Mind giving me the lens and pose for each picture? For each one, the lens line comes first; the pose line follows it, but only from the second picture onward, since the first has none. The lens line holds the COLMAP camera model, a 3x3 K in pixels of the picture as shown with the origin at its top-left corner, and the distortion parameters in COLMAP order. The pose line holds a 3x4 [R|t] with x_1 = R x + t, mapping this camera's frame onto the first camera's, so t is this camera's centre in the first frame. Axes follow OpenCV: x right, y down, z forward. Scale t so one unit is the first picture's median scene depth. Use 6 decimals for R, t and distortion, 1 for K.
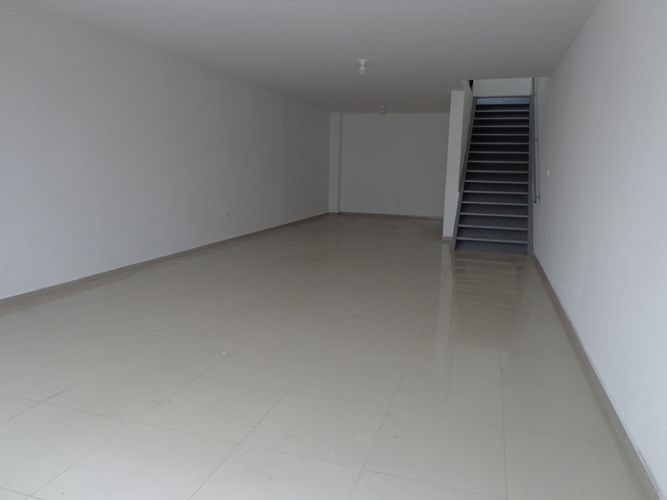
lens RADIAL K [[494.3, 0, 366.1], [0, 494.3, 251.9], [0, 0, 1]] dist [-0.006783, -0.000305]
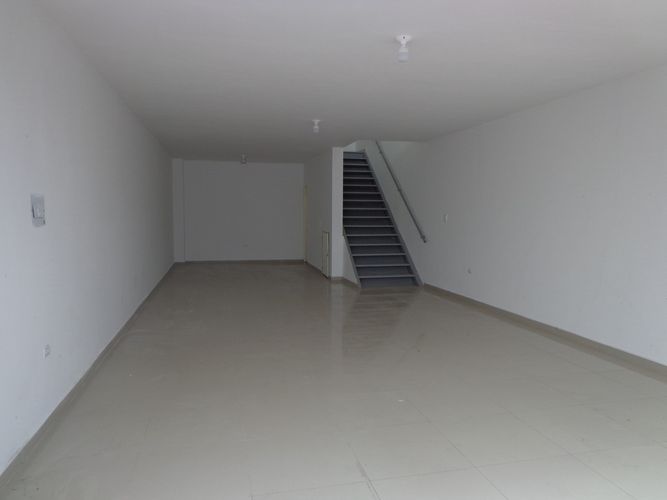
lens RADIAL K [[490.3, 0, 333.5], [0, 490.3, 250.0], [0, 0, 1]] dist [0.003371, -0.006039]
pose [[0.858226, -0.056870, 0.510112, -0.351670], [0.099377, 0.993448, -0.056439, -0.026060], [-0.503560, 0.099131, 0.858254, 0.055244]]
